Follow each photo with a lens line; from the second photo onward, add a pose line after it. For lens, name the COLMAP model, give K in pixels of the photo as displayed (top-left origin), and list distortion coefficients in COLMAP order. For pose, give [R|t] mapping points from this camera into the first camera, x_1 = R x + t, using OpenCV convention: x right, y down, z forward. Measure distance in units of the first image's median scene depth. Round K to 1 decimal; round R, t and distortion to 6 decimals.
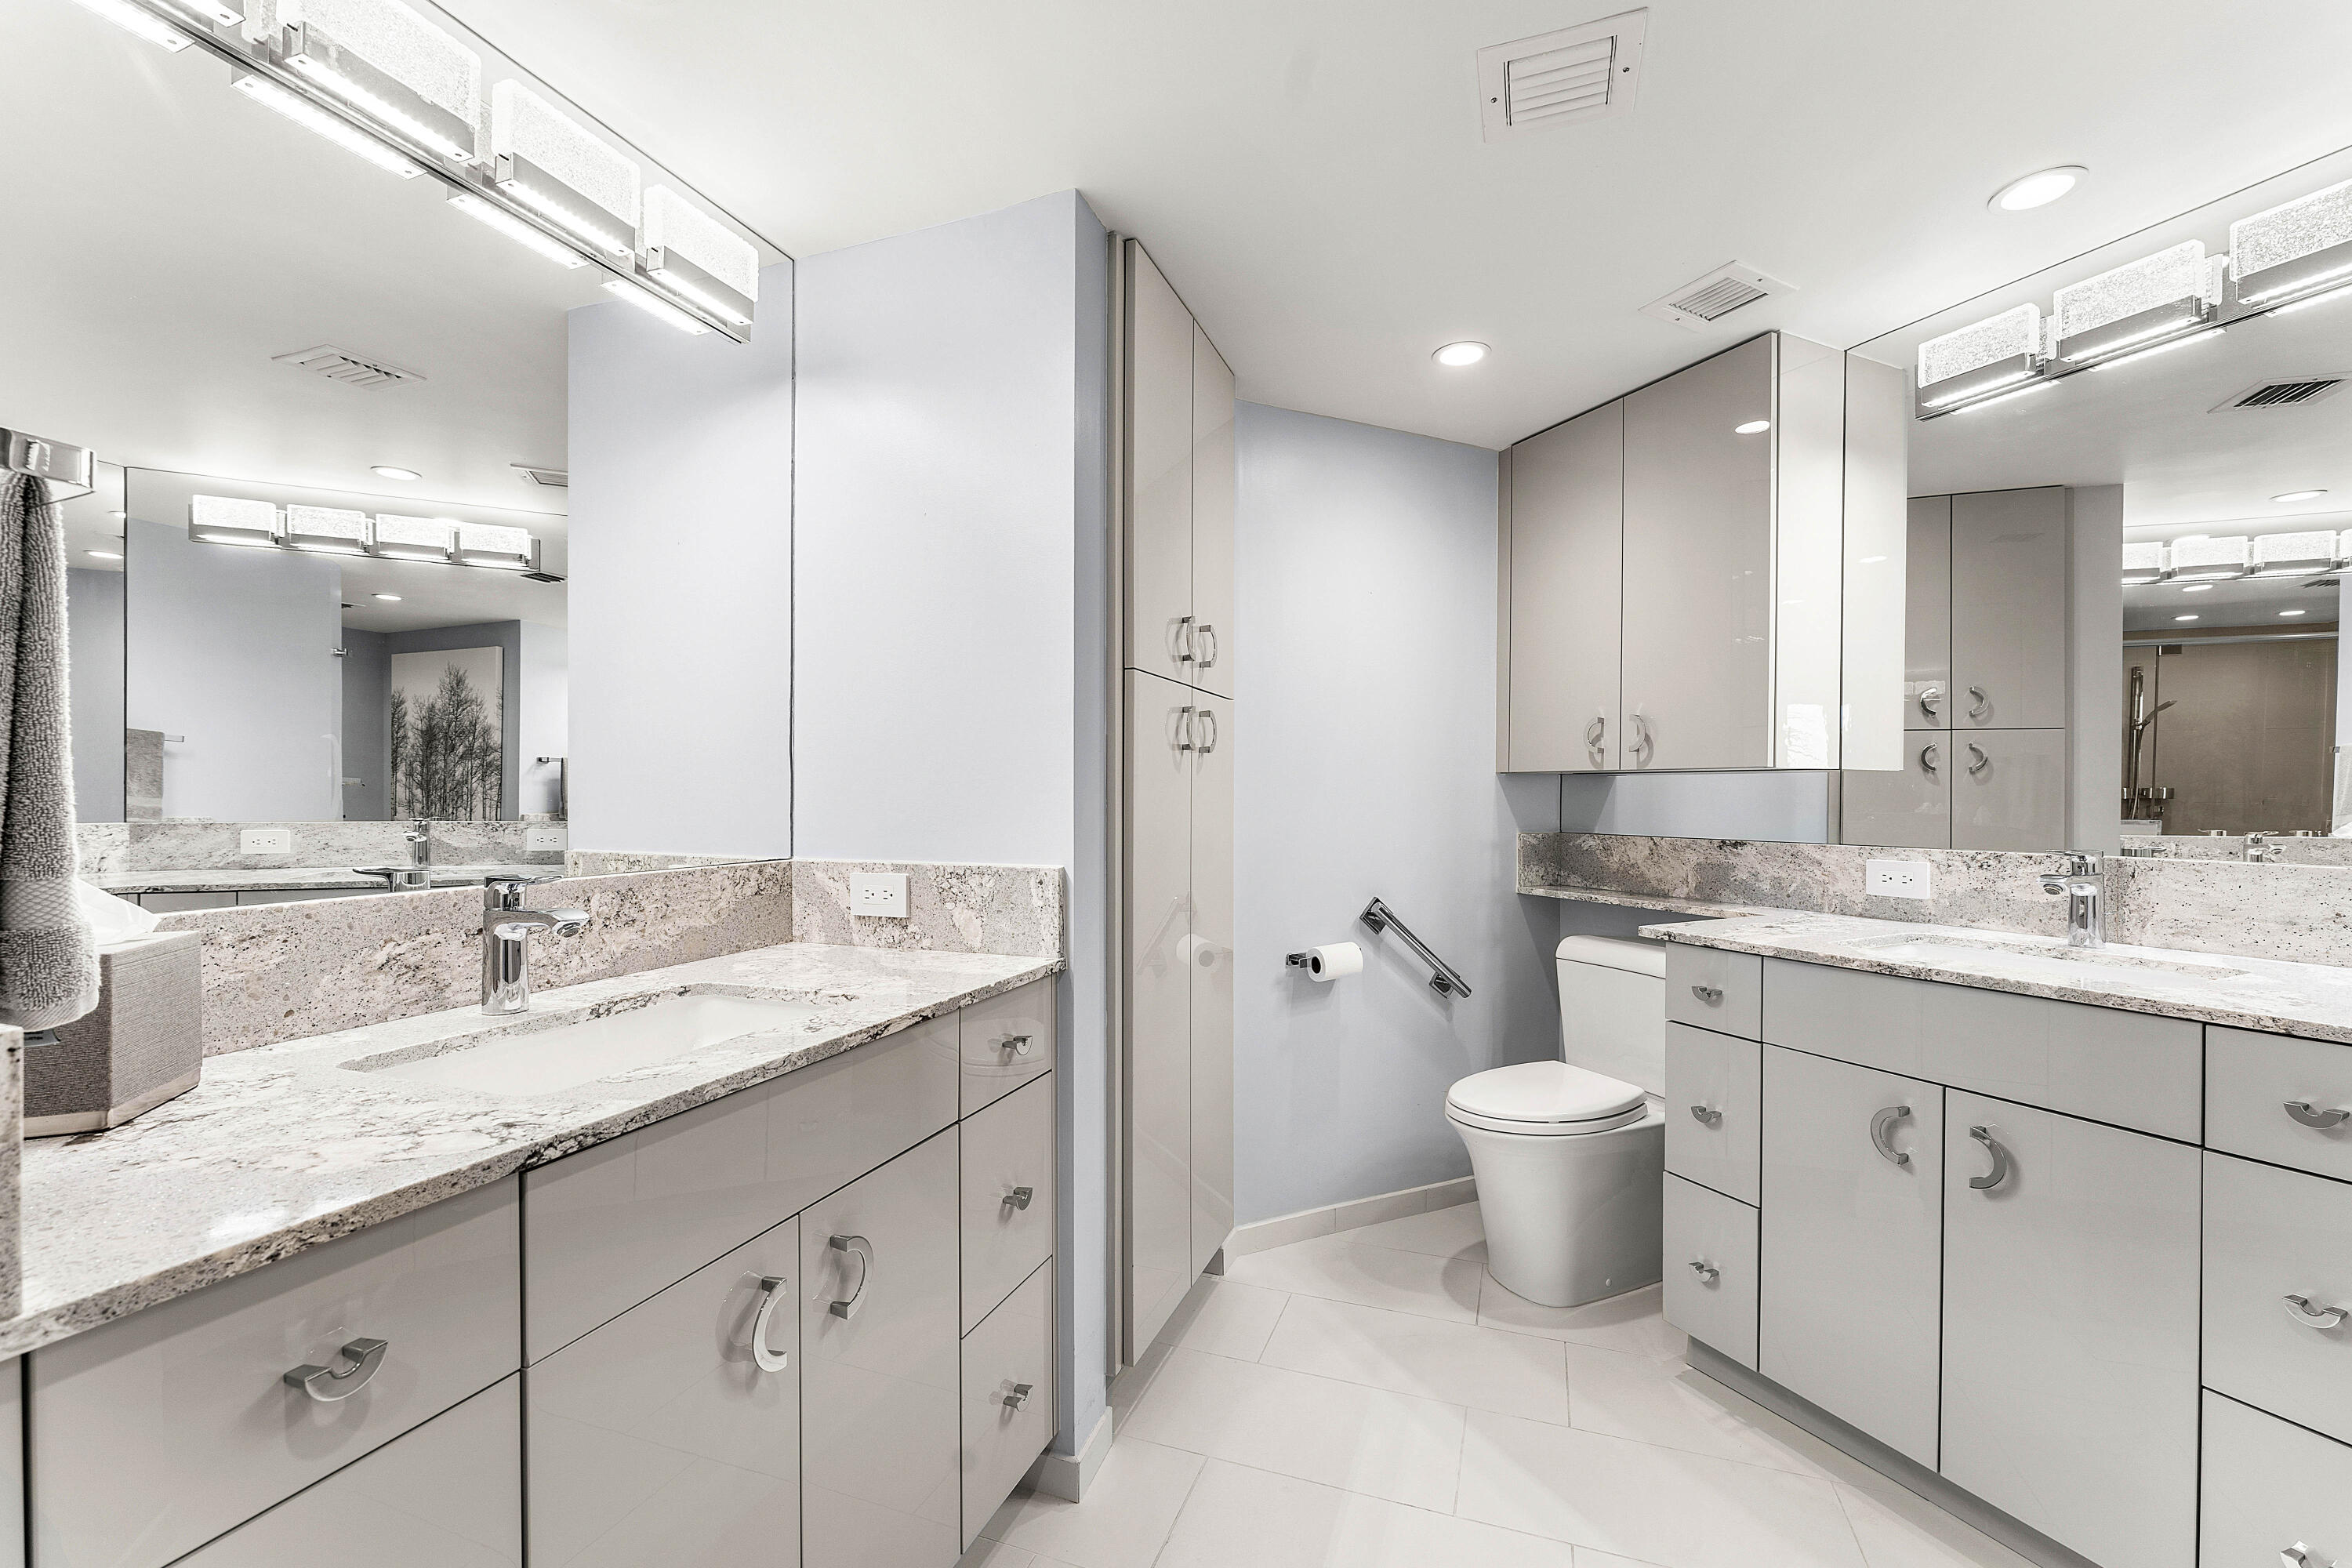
lens RADIAL K [[950.1, 0, 1140.5], [0, 950.1, 793.2], [0, 0, 1]] dist [-0.007008, 0.000446]
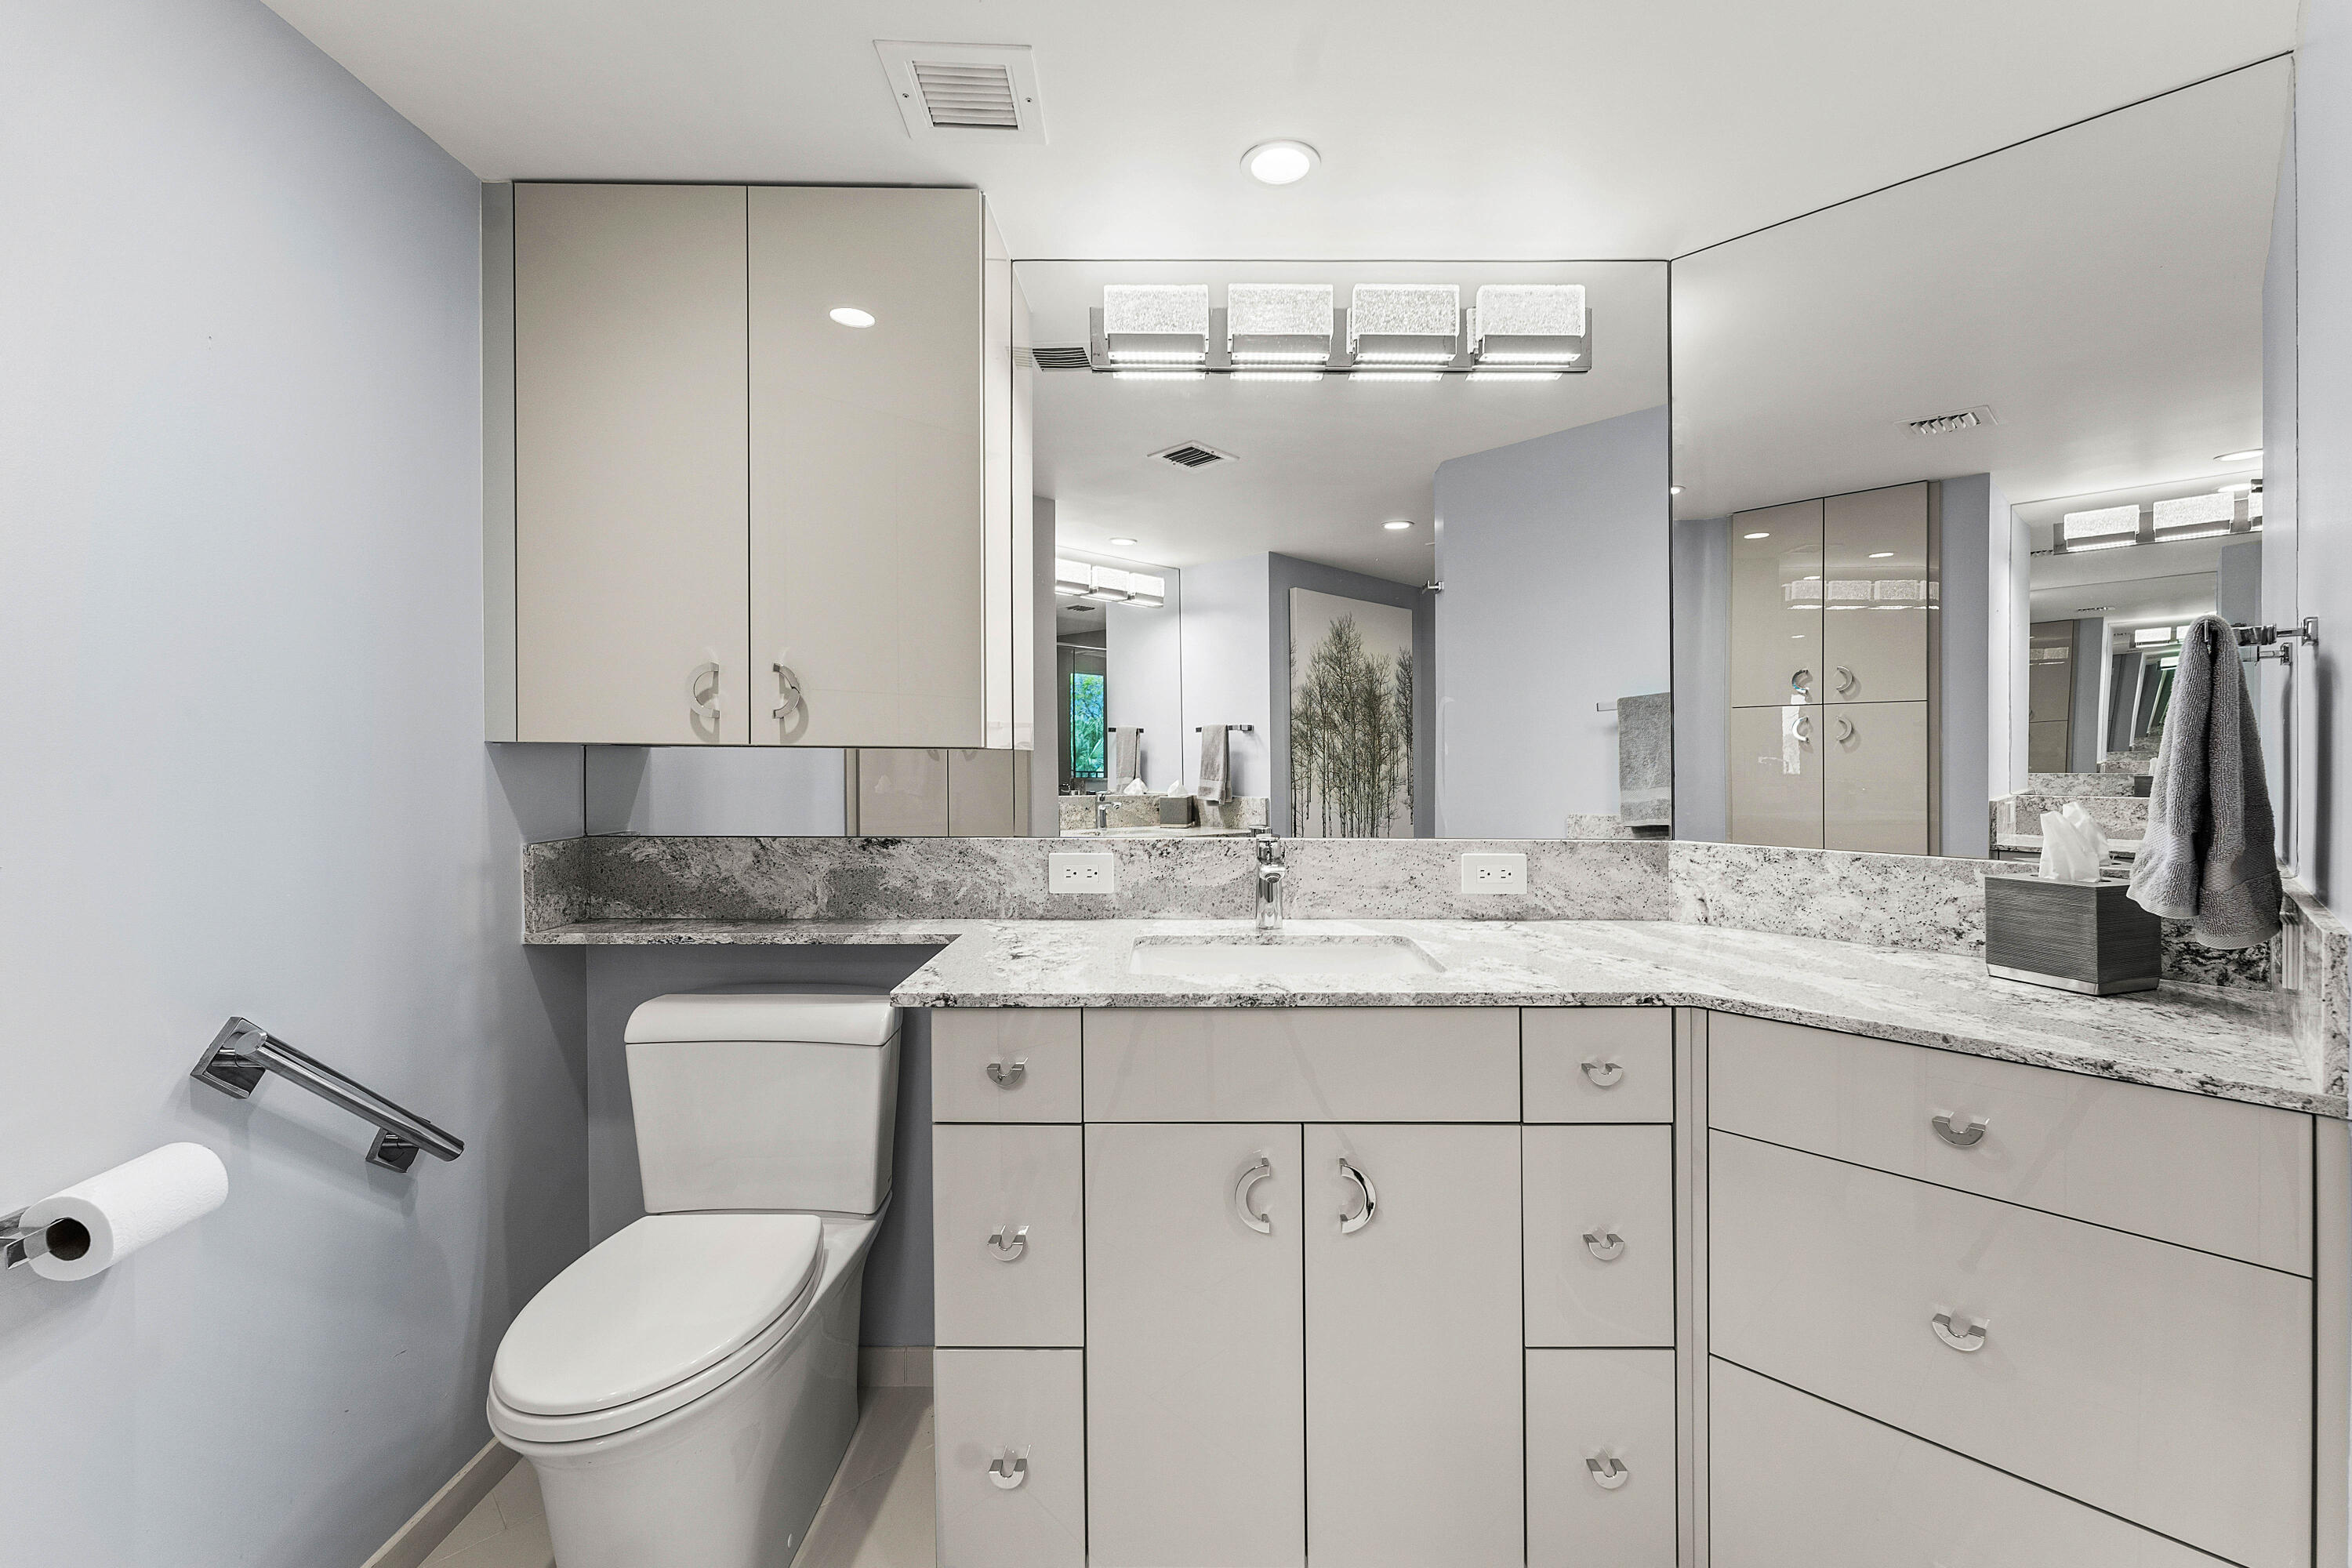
lens RADIAL K [[965.4, 0, 1210.3], [0, 965.4, 773.0], [0, 0, 1]] dist [0.000542, -0.000379]
pose [[0.370363, -0.016844, 0.928735, -0.004995], [-0.004464, 0.999792, 0.019913, -0.026611], [-0.928877, -0.011521, 0.370210, 0.624312]]
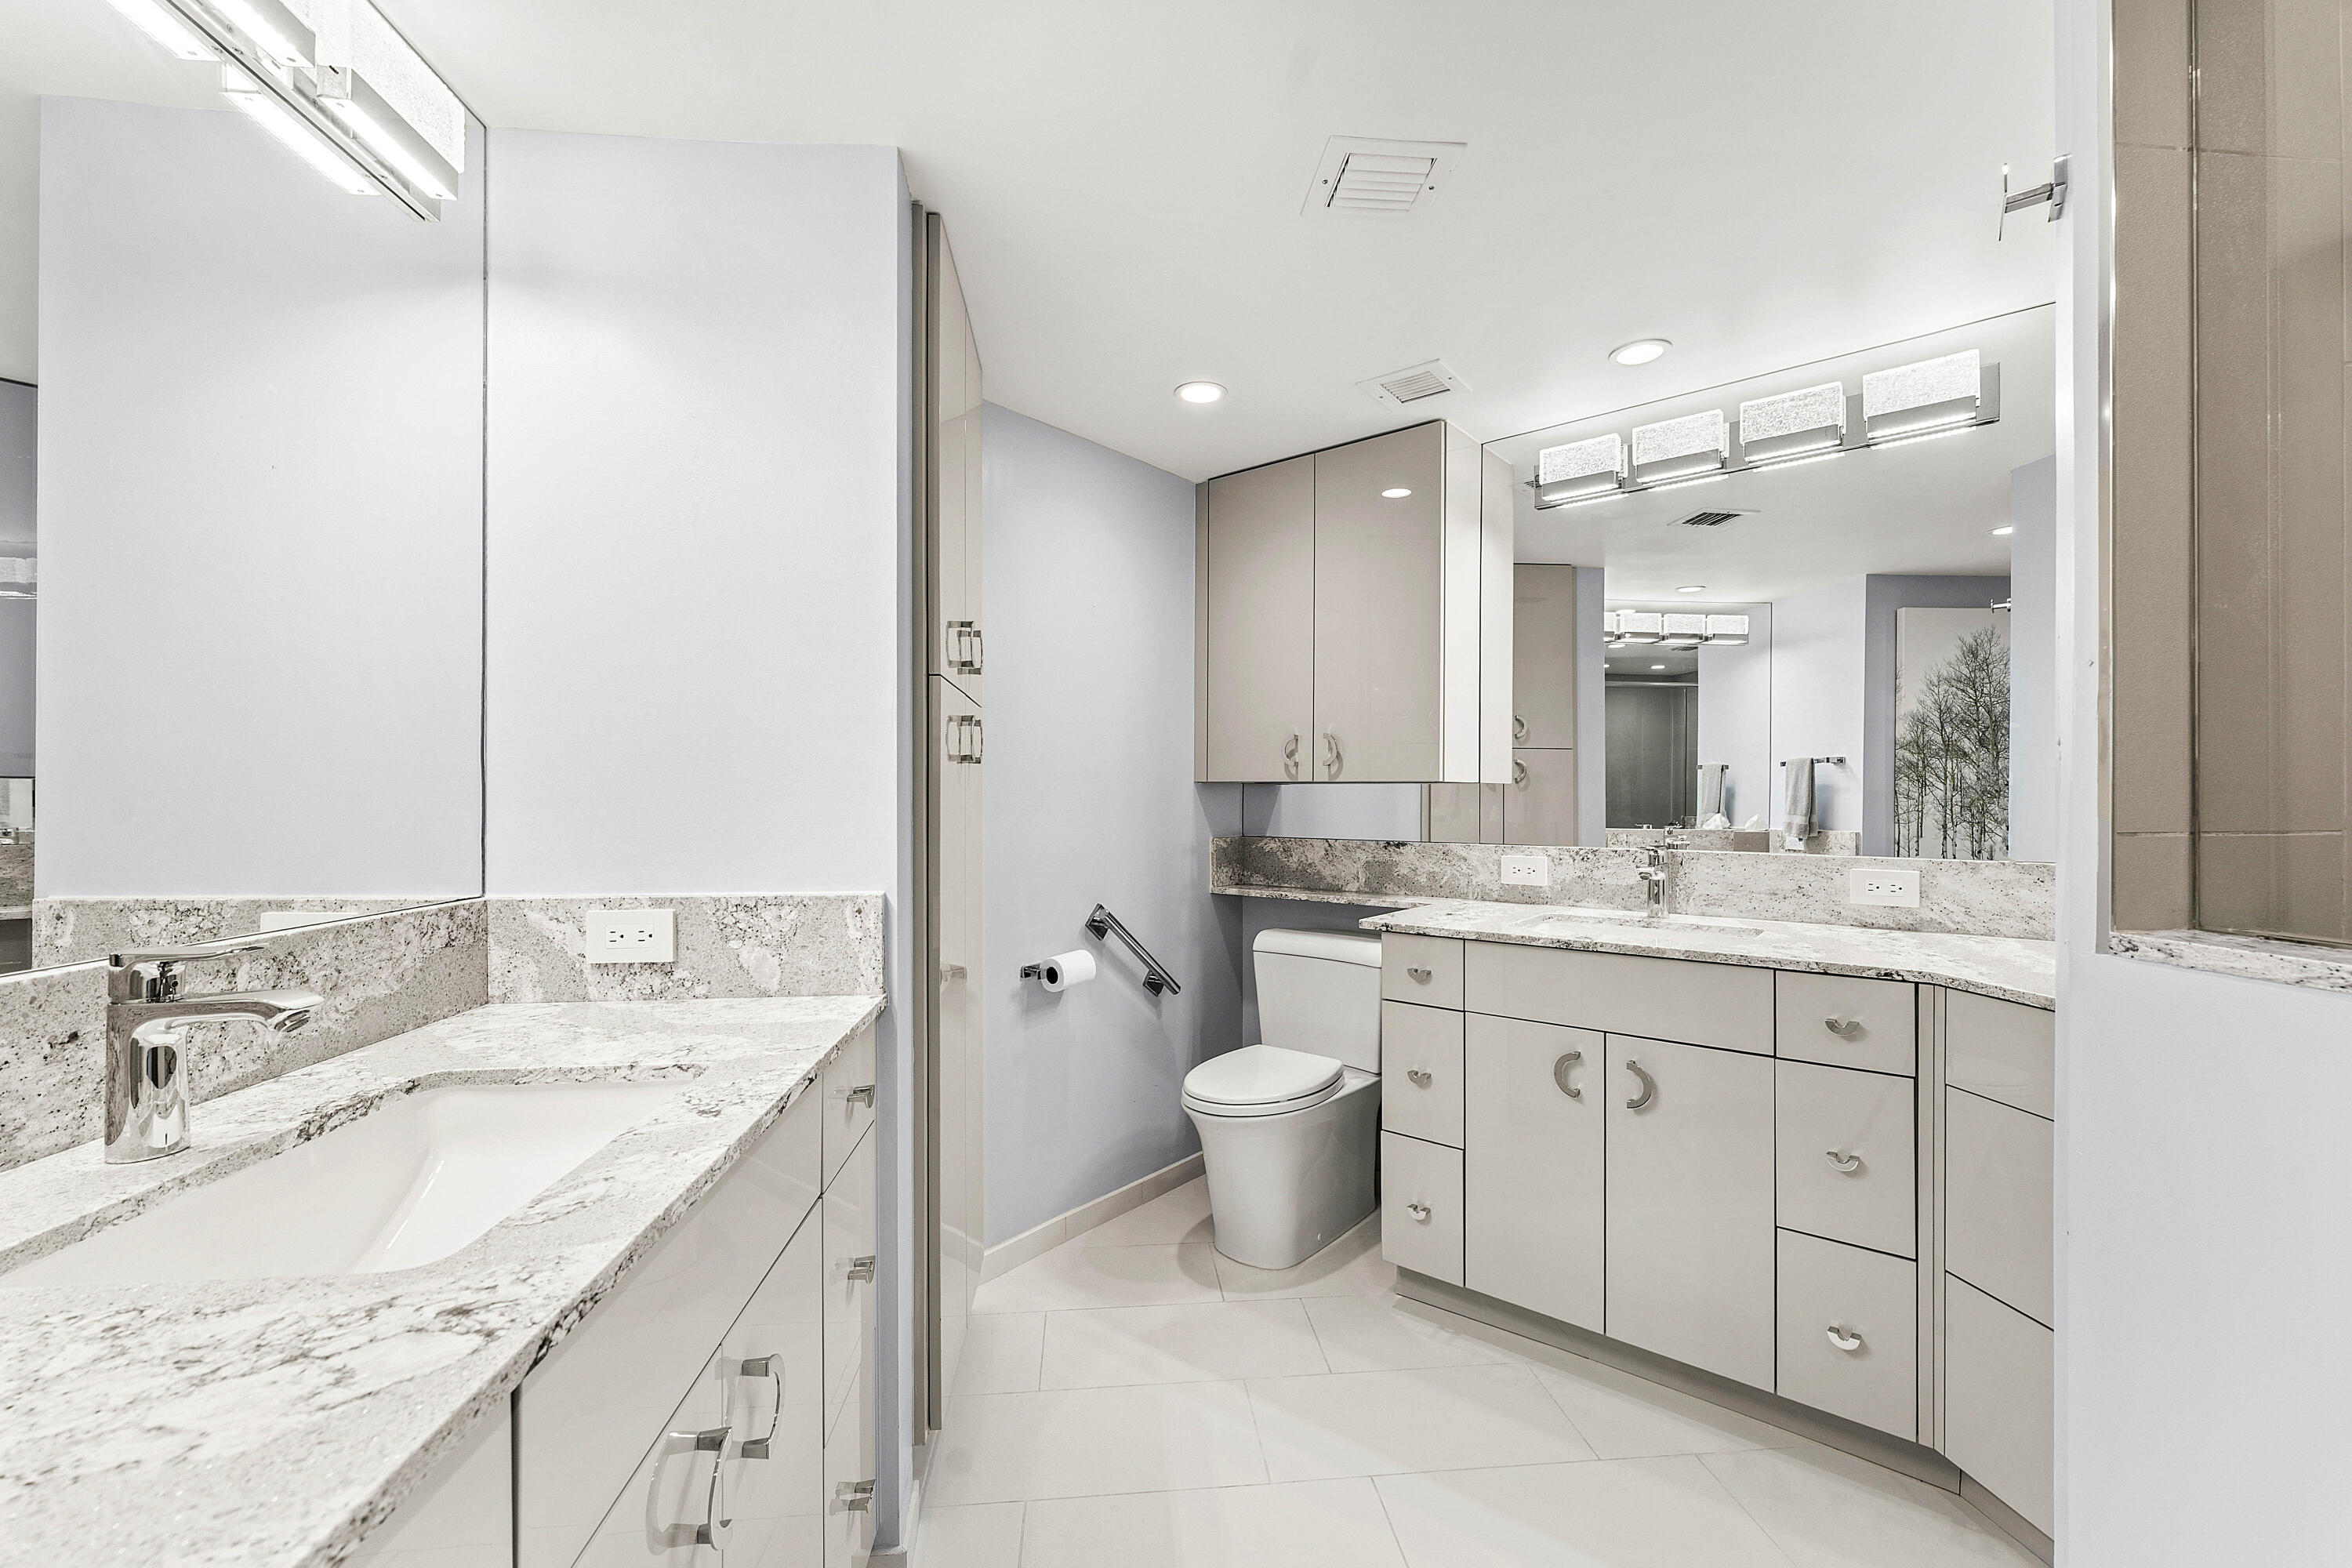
lens RADIAL K [[967.1, 0, 1141.6], [0, 967.1, 786.0], [0, 0, 1]] dist [0.000305, 0.000030]
pose [[0.904040, 0.000931, 0.427447, -0.240516], [0.001926, 0.999979, -0.006252, -0.016858], [-0.427444, 0.006475, 0.904019, 0.059556]]
